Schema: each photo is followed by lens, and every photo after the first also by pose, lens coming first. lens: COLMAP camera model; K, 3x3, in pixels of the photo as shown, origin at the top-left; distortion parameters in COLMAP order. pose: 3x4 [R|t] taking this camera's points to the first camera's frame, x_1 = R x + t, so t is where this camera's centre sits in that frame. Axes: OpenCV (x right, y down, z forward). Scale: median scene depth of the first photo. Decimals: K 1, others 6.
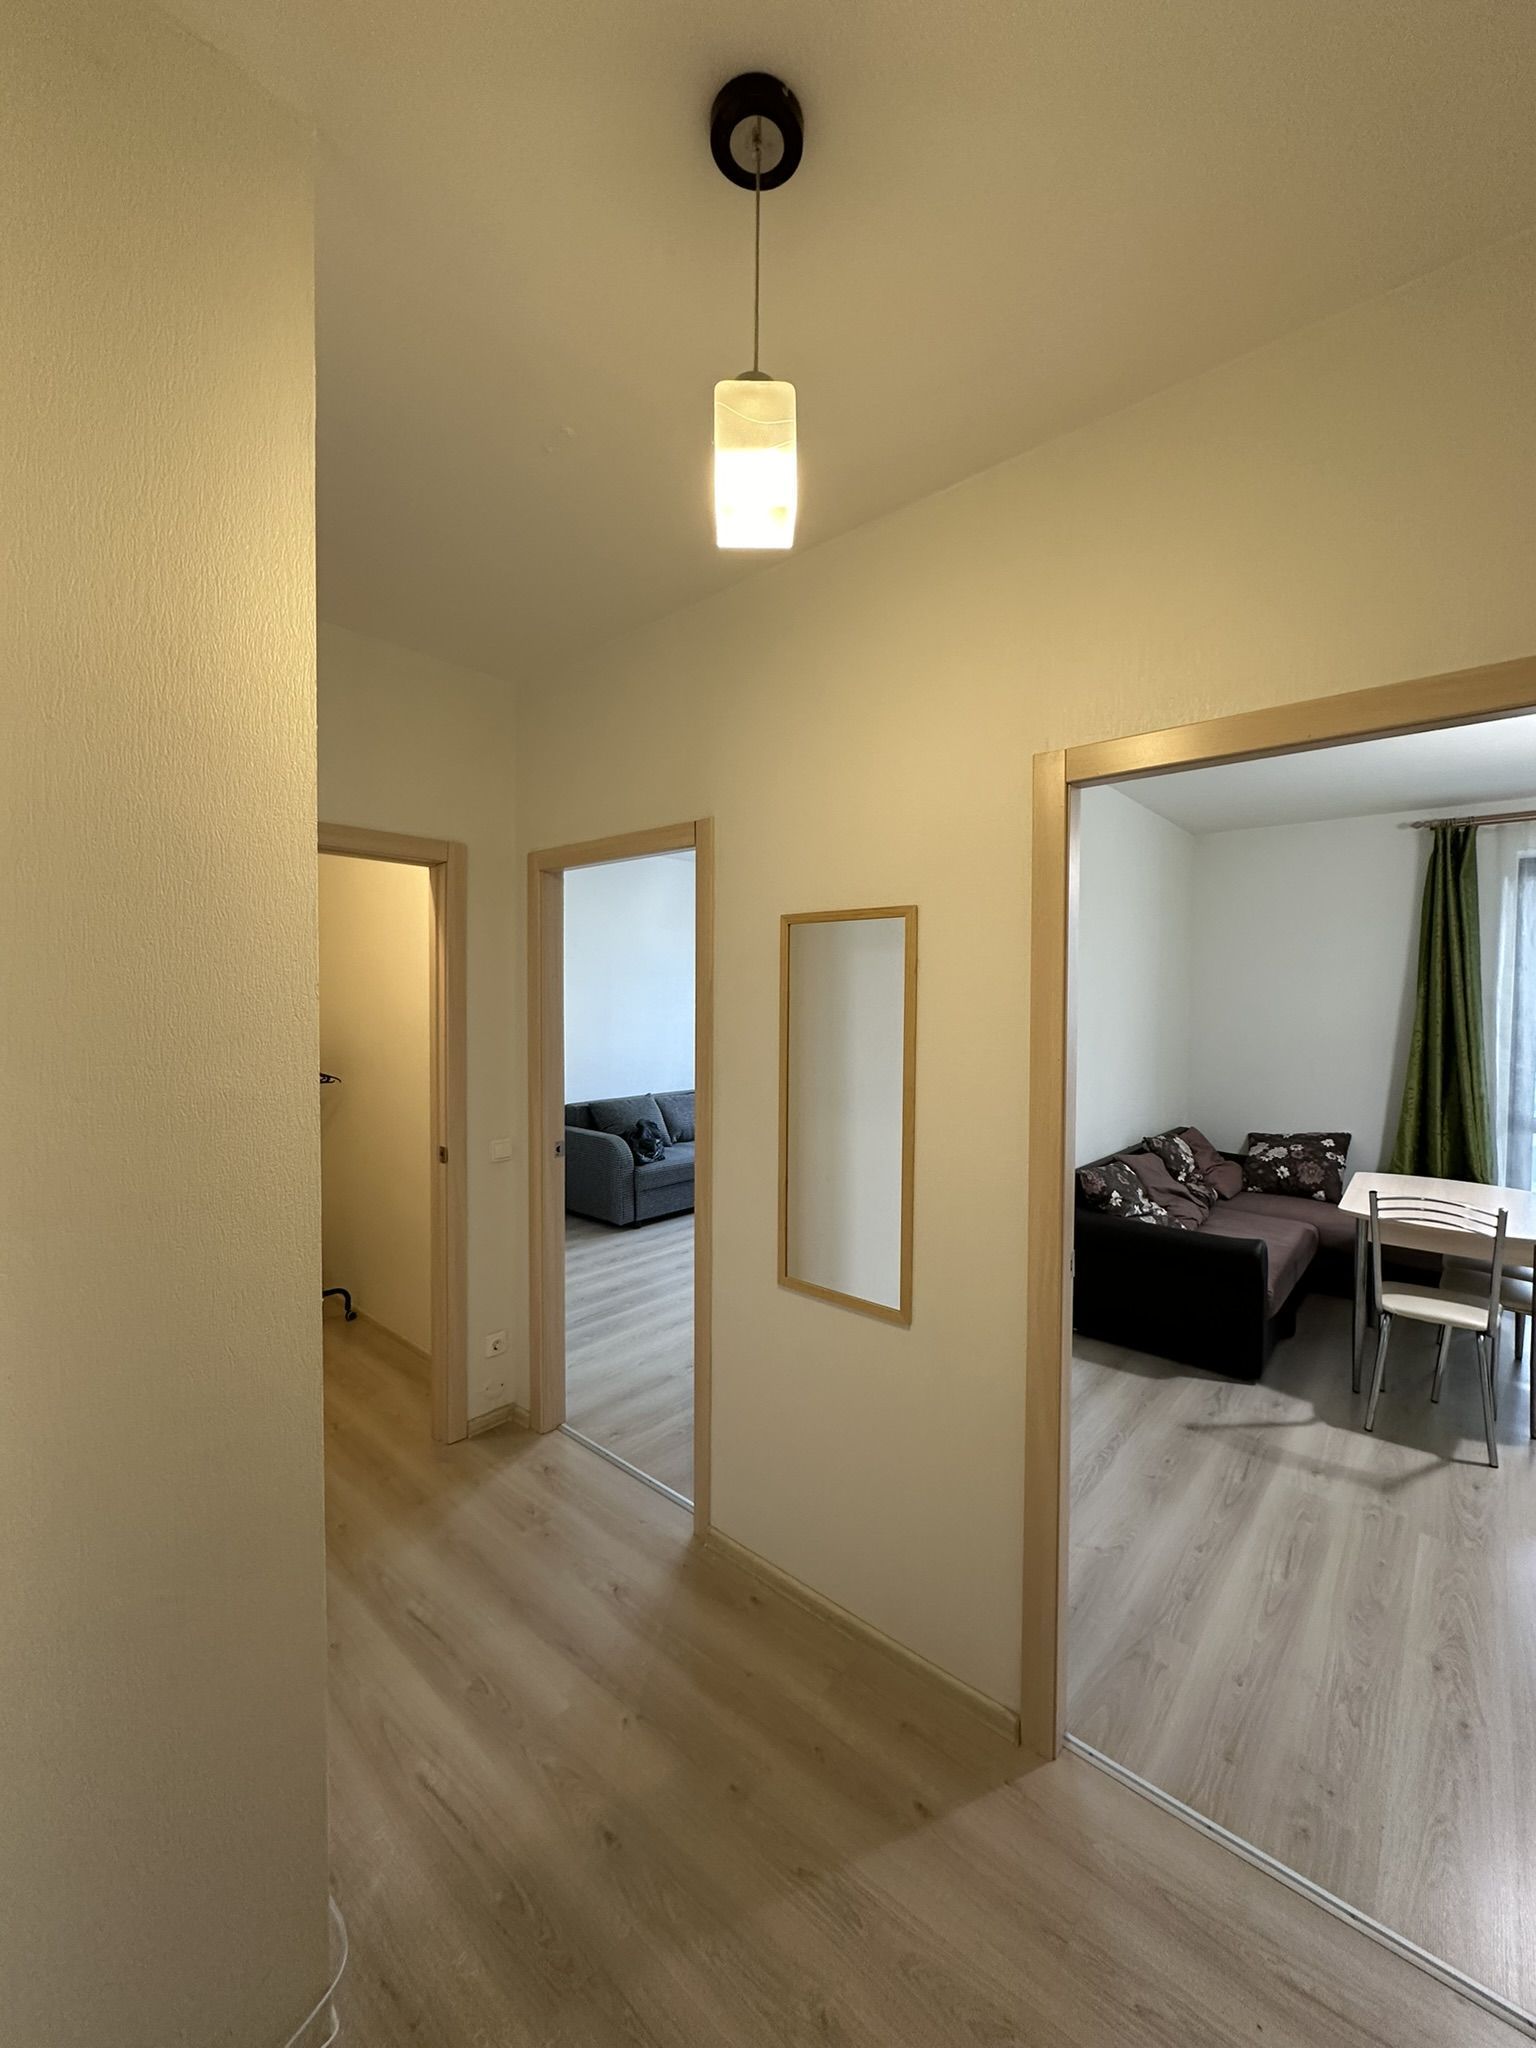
lens RADIAL K [[813.1, 0, 785.9], [0, 813.1, 1025.9], [0, 0, 1]] dist [-0.002153, -0.000018]
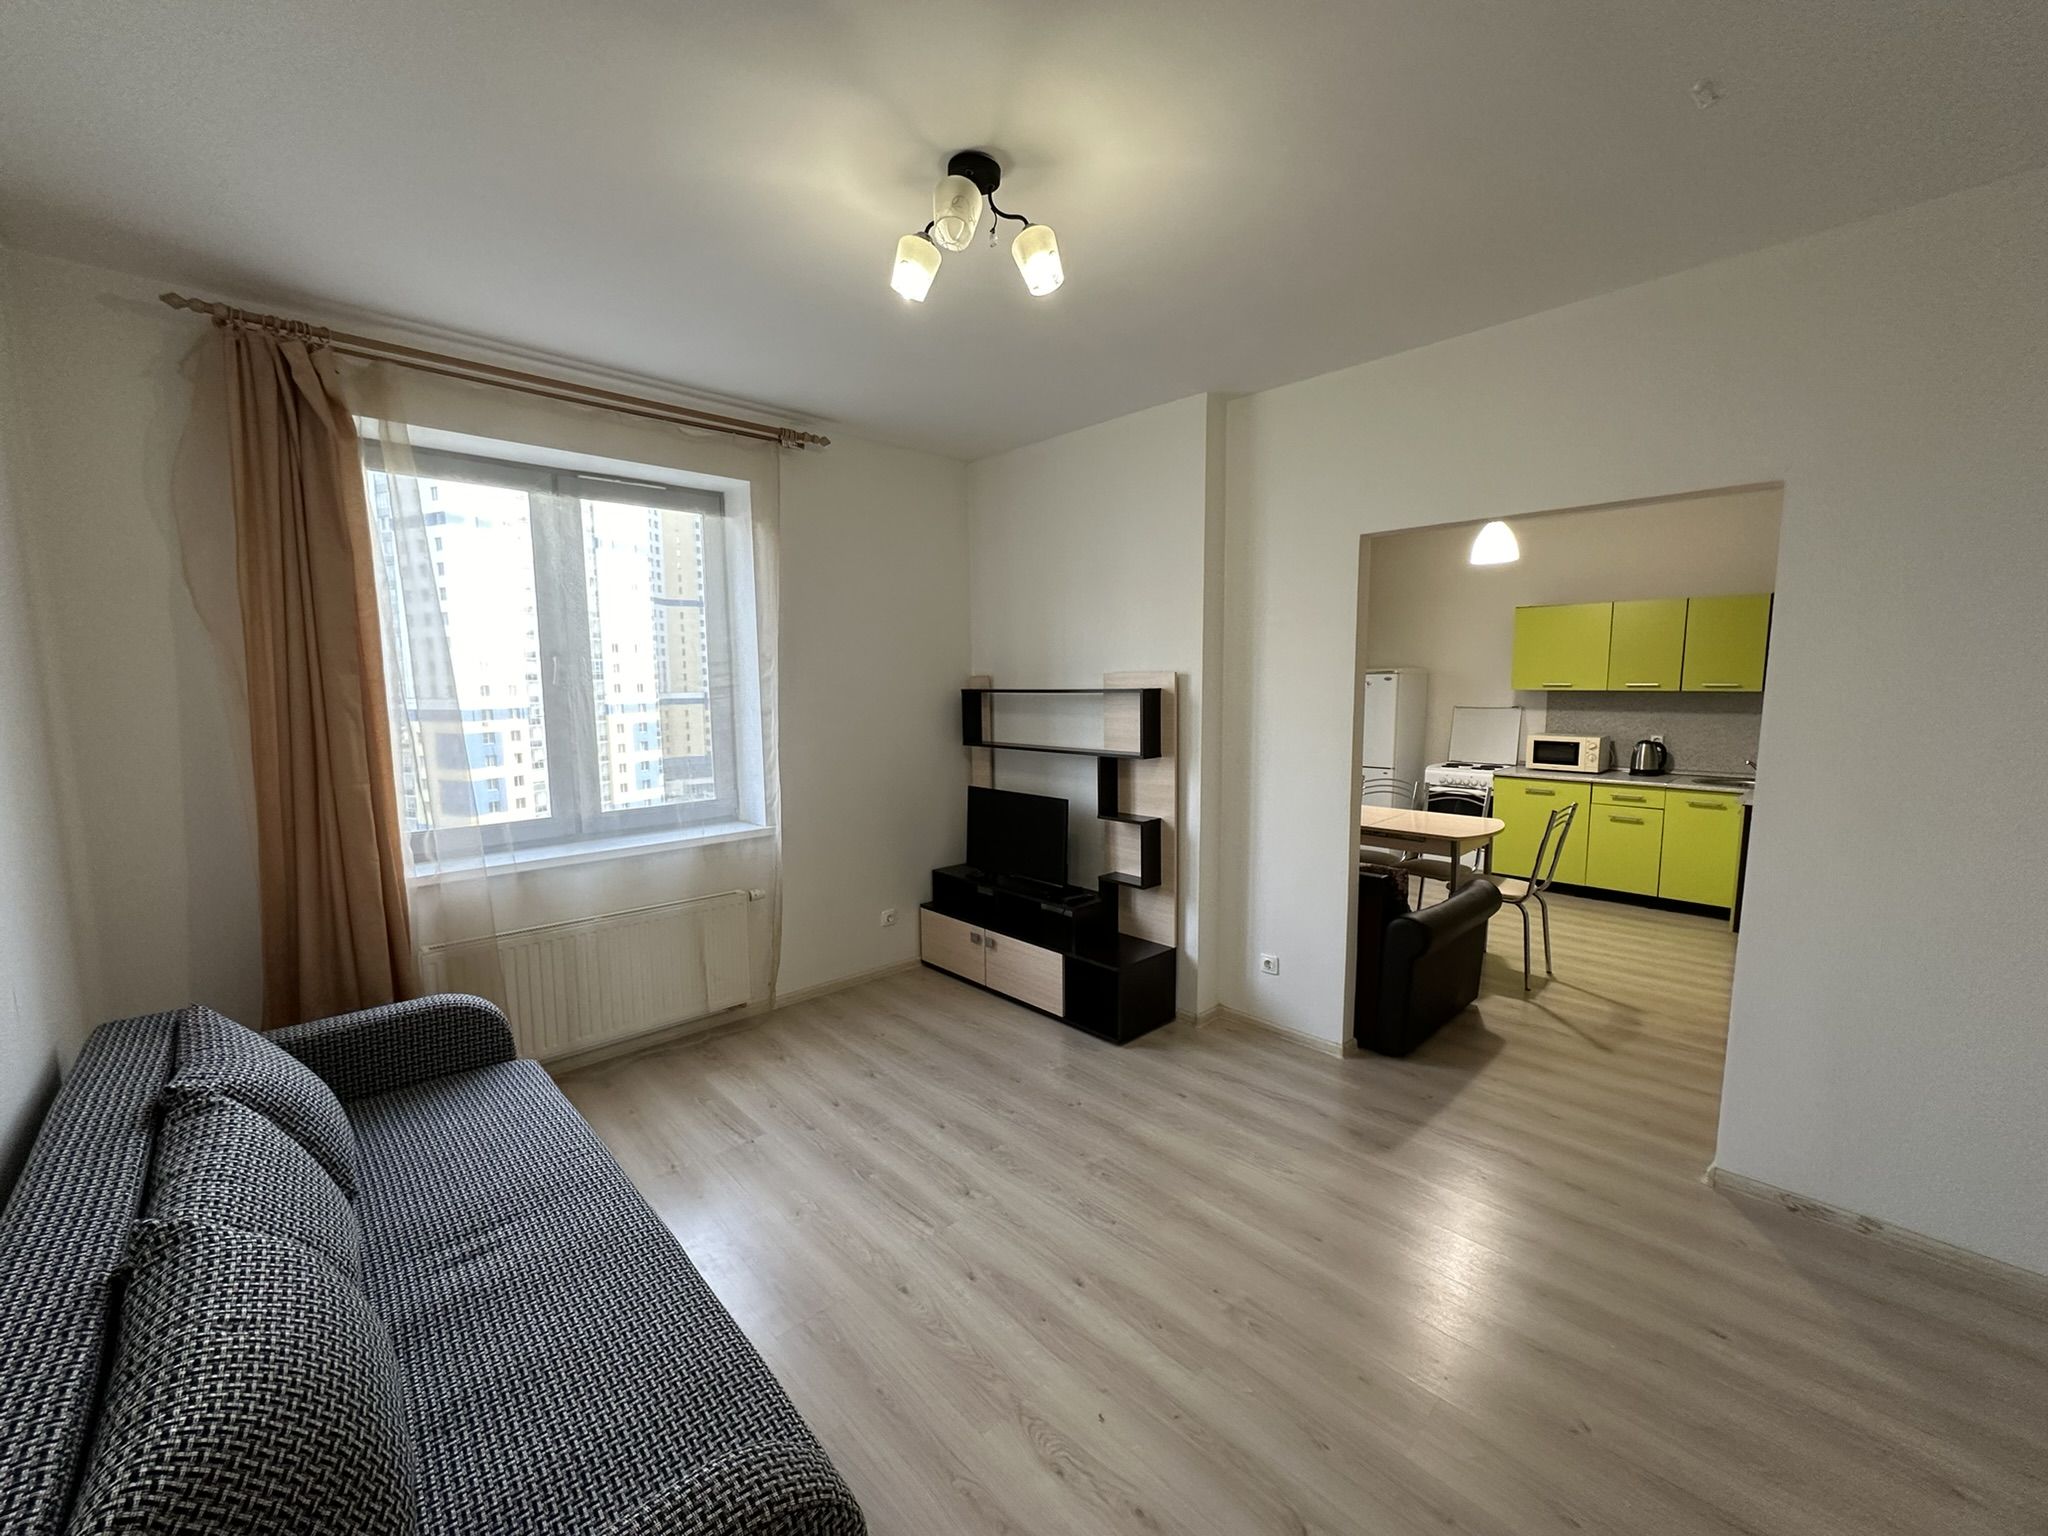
lens RADIAL K [[813.1, 0, 1024.0], [0, 813.1, 768.0], [0, 0, 1]] dist [-0.002153, -0.000018]
pose [[0.115579, -0.118012, 0.986263, -0.408902], [0.043760, 0.992558, 0.113637, -0.033351], [-0.992334, 0.030025, 0.119884, 1.026911]]
